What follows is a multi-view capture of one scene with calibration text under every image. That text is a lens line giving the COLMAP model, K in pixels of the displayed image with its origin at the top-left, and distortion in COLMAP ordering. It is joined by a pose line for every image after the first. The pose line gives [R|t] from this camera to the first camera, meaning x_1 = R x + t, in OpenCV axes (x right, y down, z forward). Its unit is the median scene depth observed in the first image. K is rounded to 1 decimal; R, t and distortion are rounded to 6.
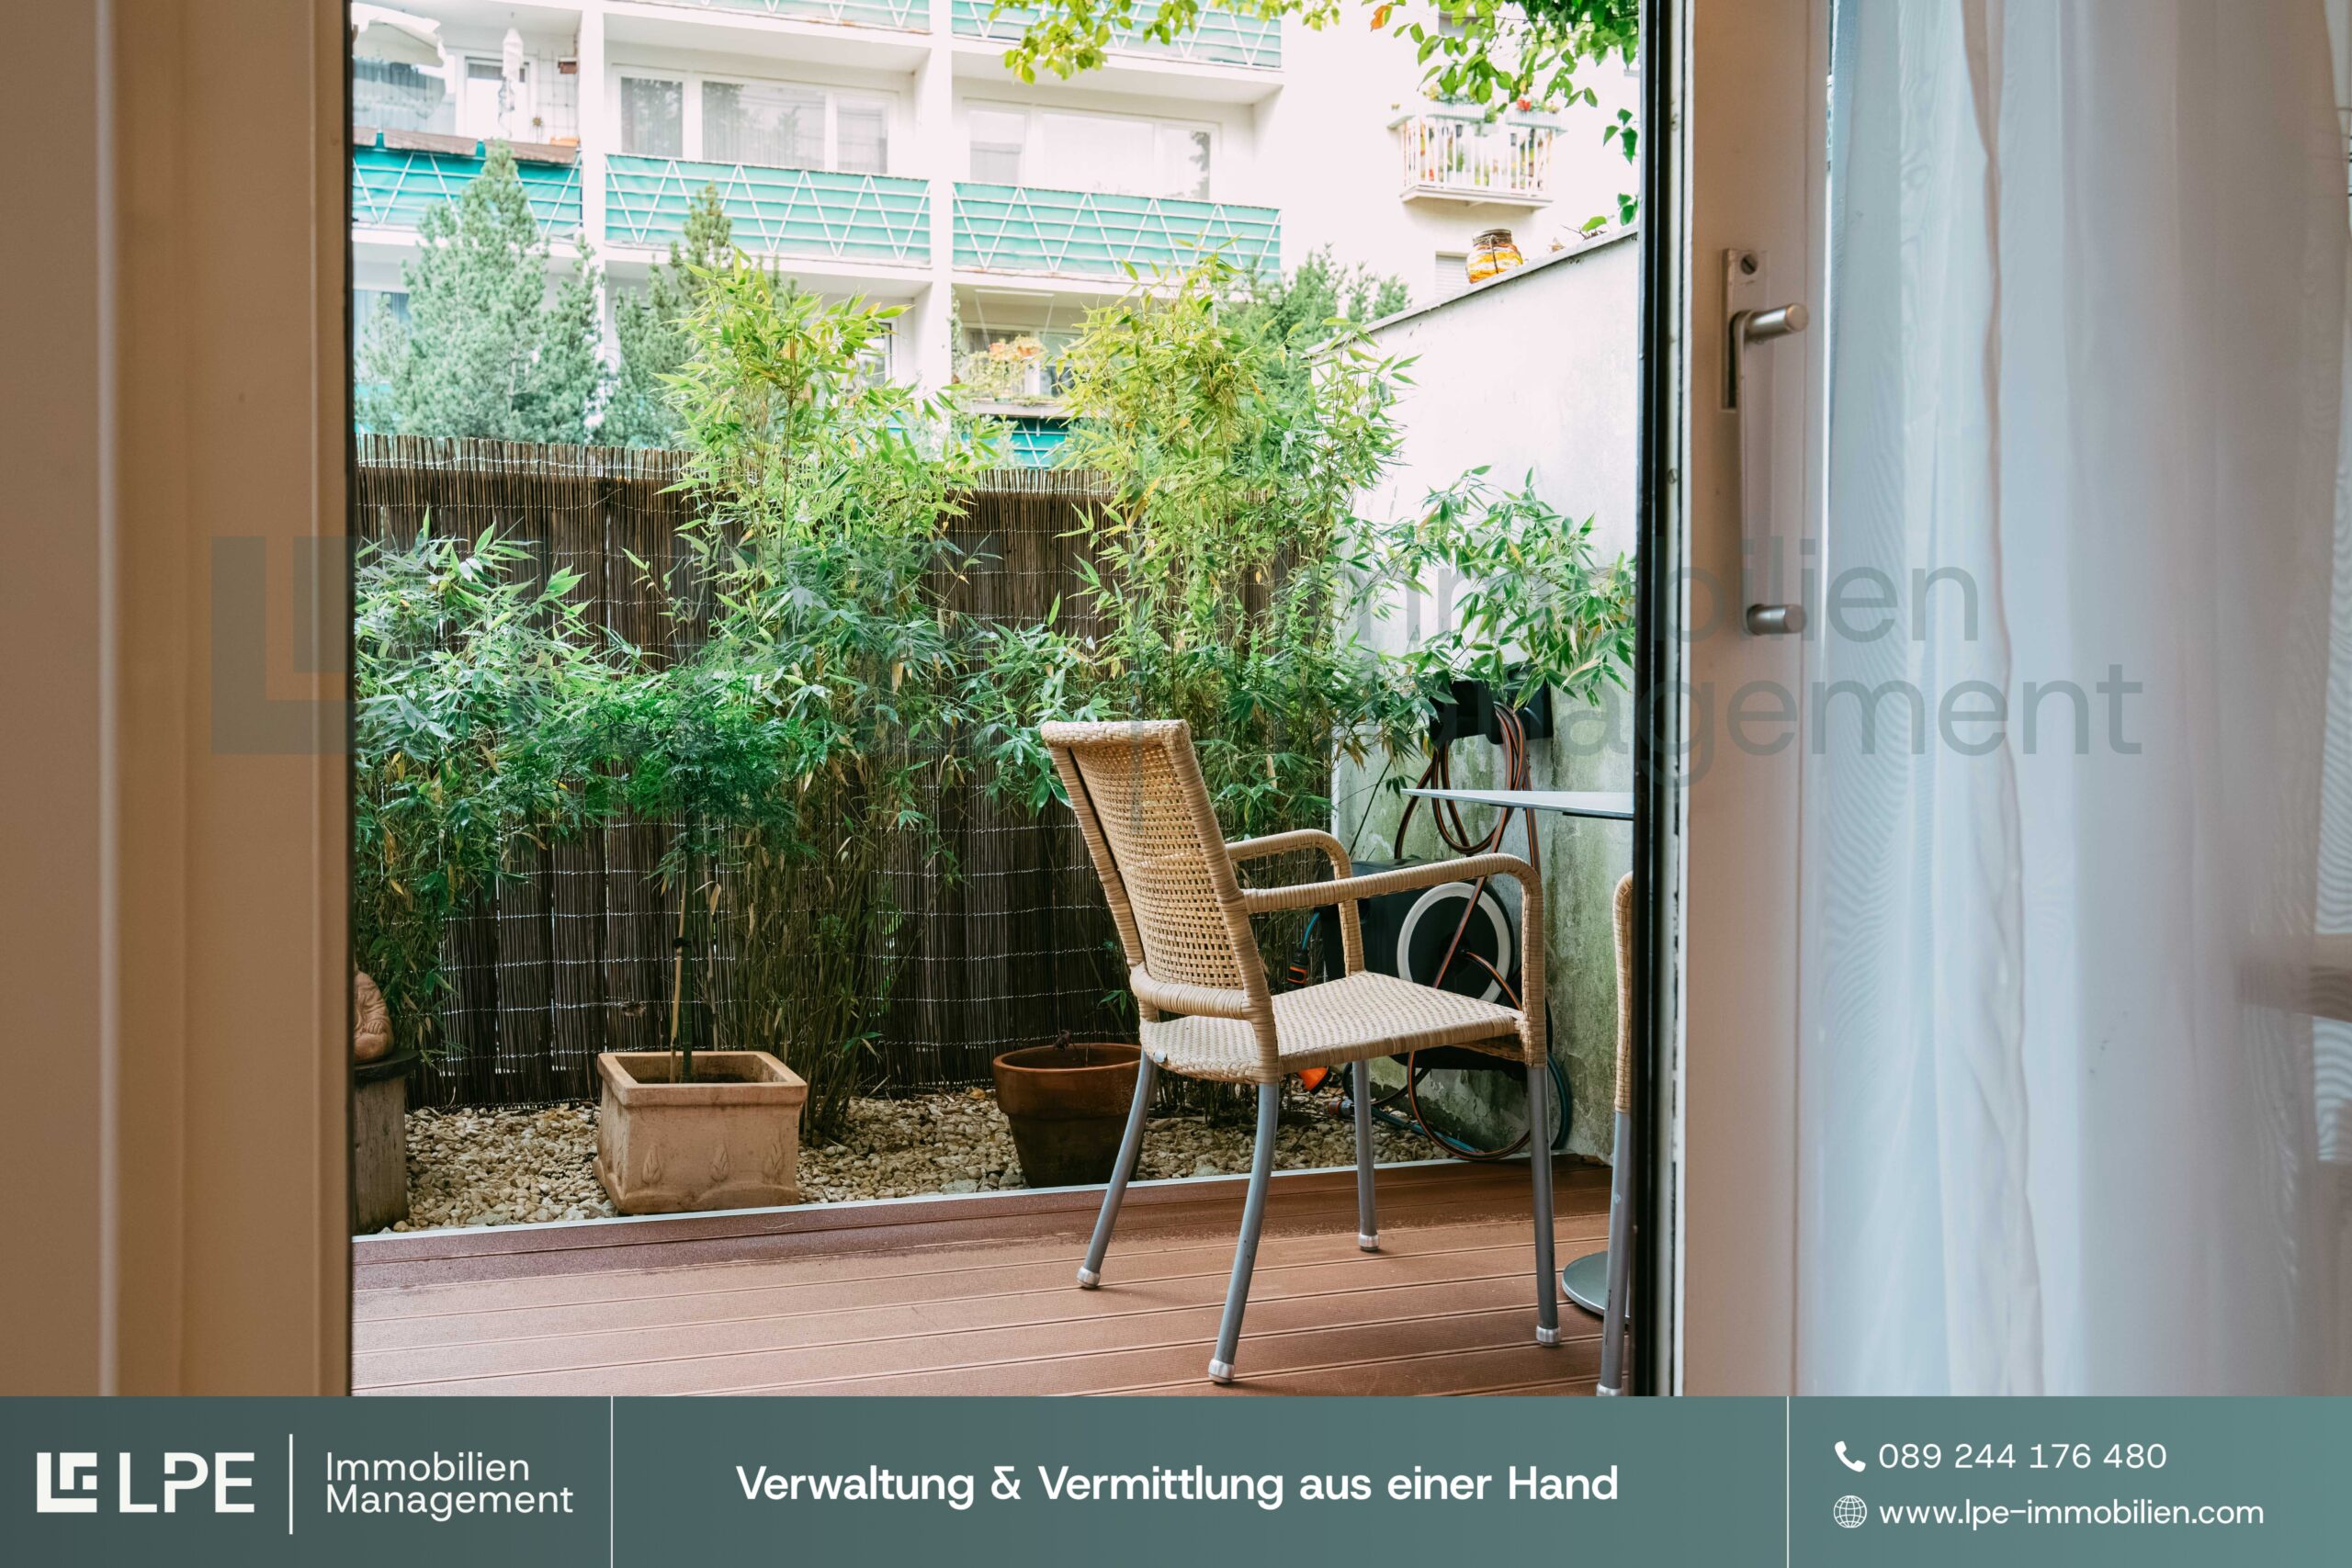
lens RADIAL K [[2030.4, 0, 1082.1], [0, 2030.4, 730.3], [0, 0, 1]] dist [0.005643, 0.000753]
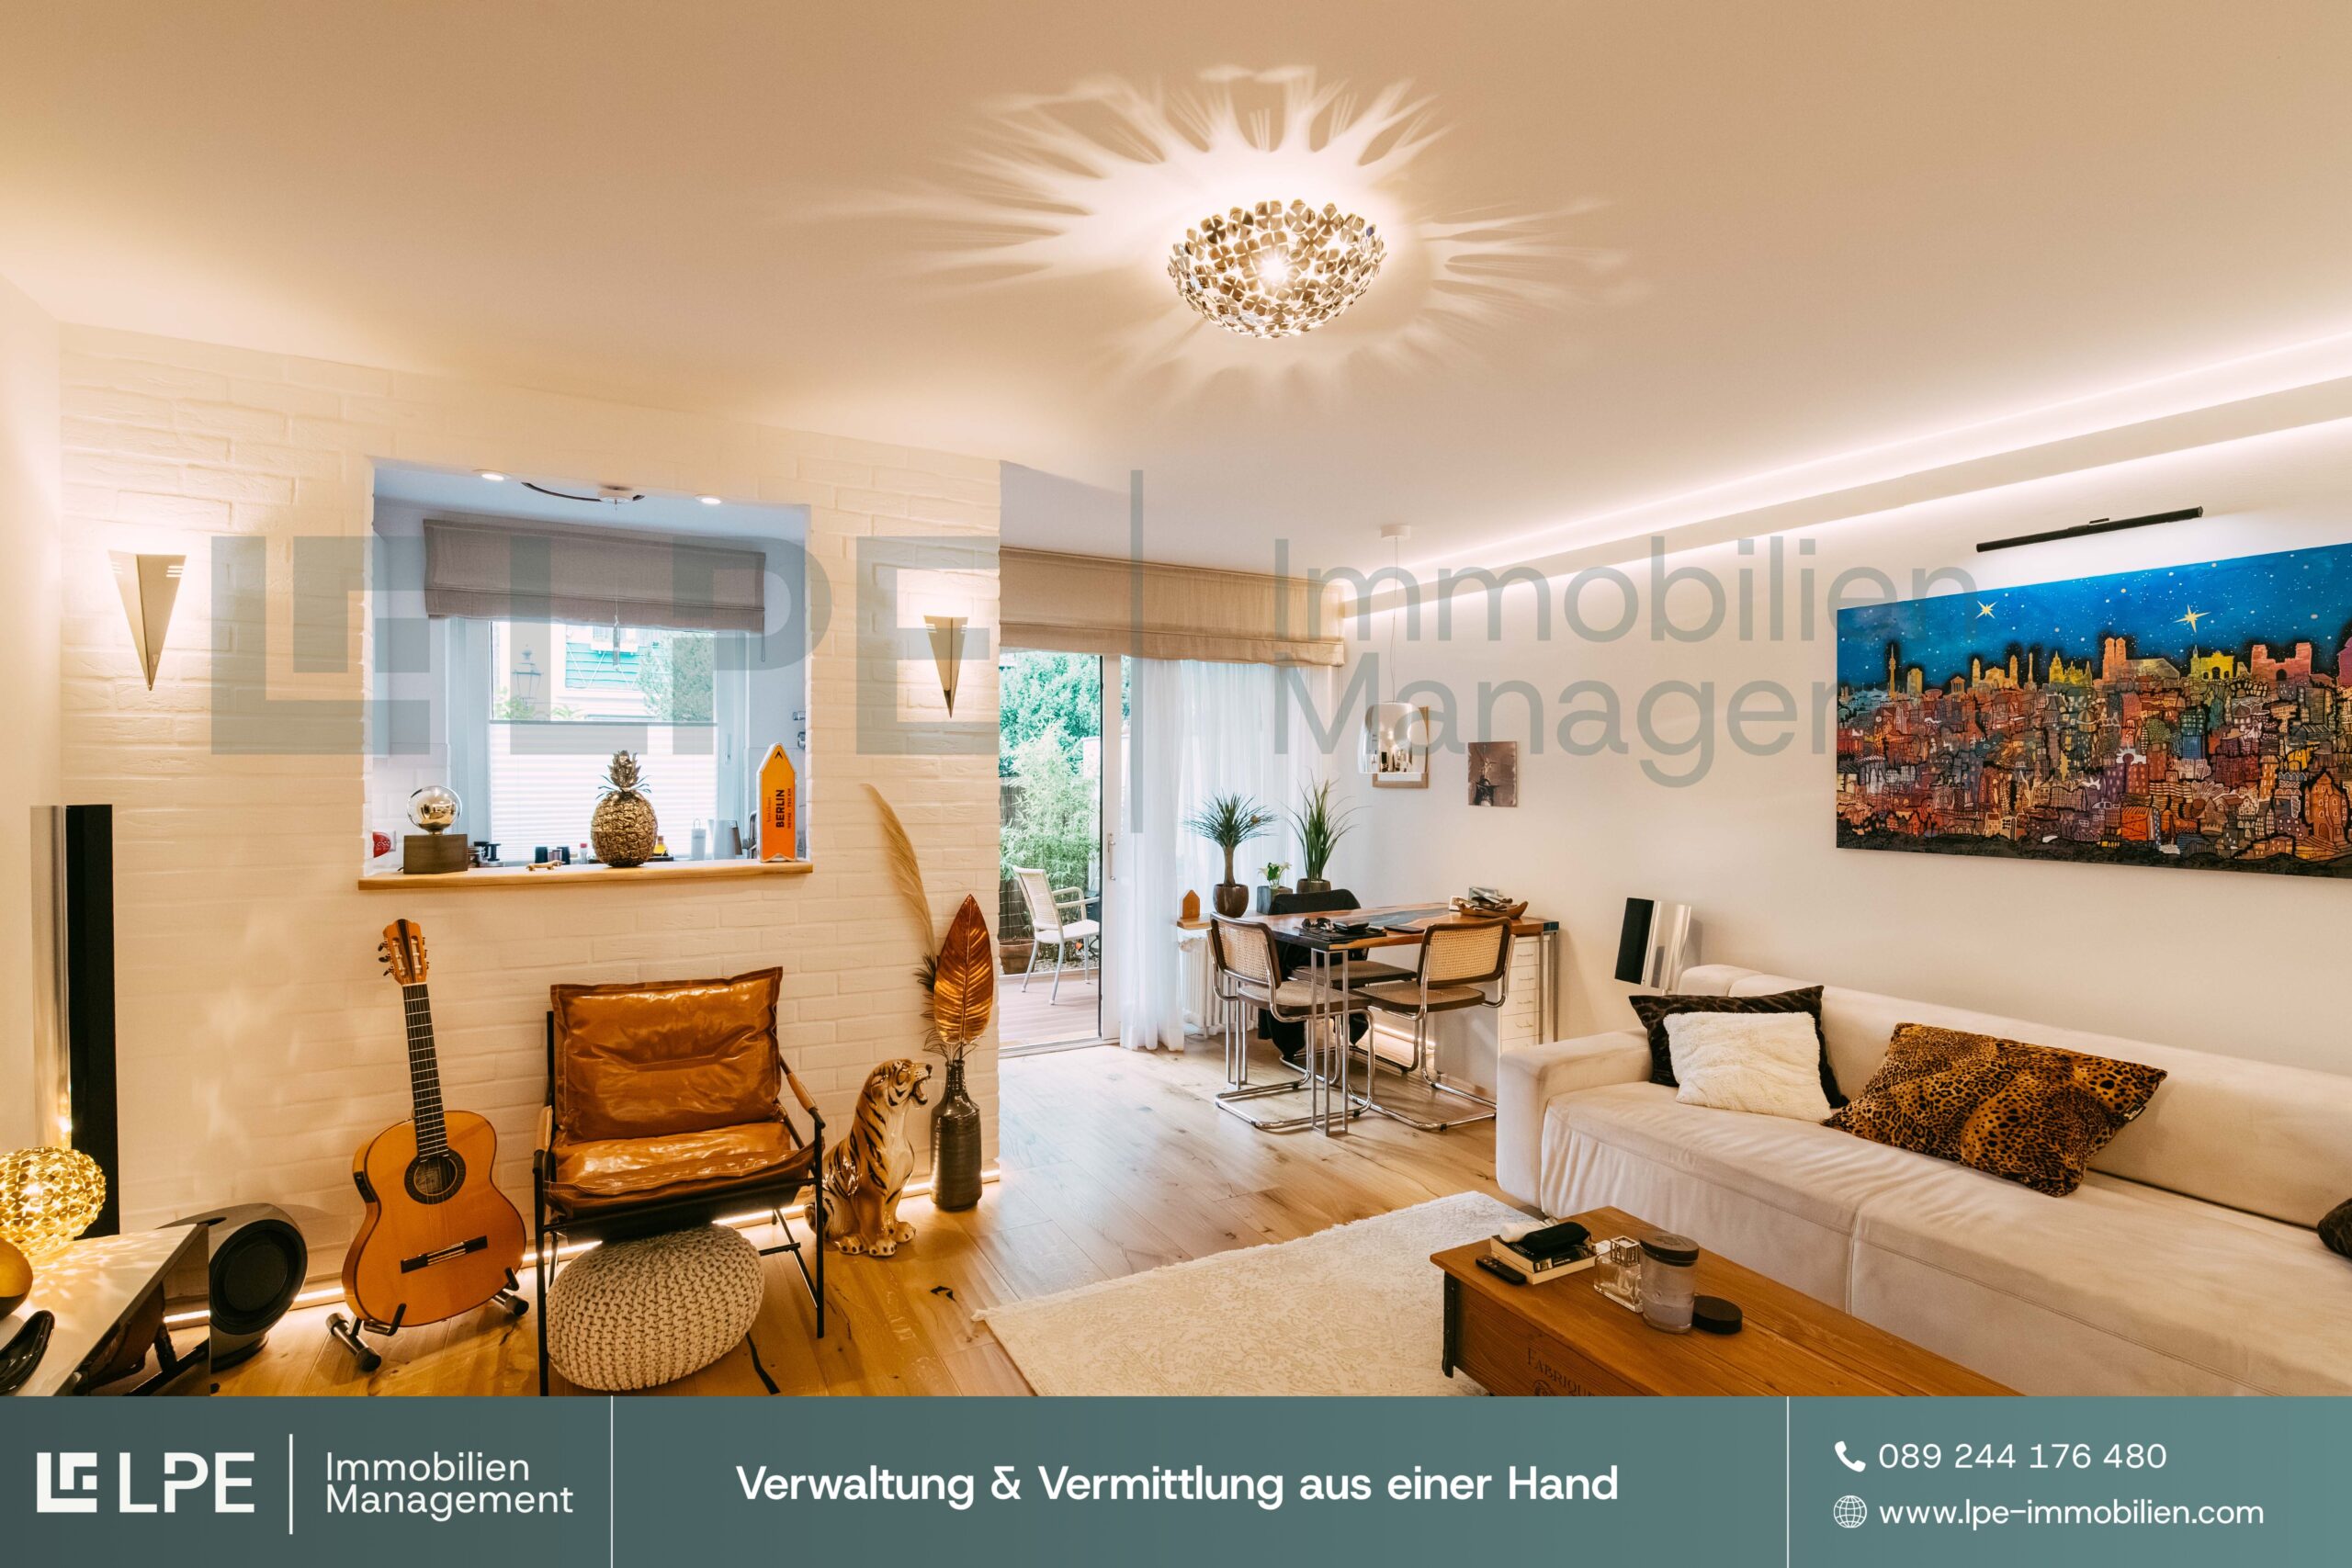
lens RADIAL K [[1043.0, 0, 1176.0], [0, 1043.0, 784.0], [0, 0, 1]] dist [0.000016, -0.009484]
pose [[0.986610, 0.000138, 0.163097, -0.032189], [0.000639, 0.999989, -0.004708, -0.147351], [-0.163096, 0.004749, 0.986599, -1.121289]]
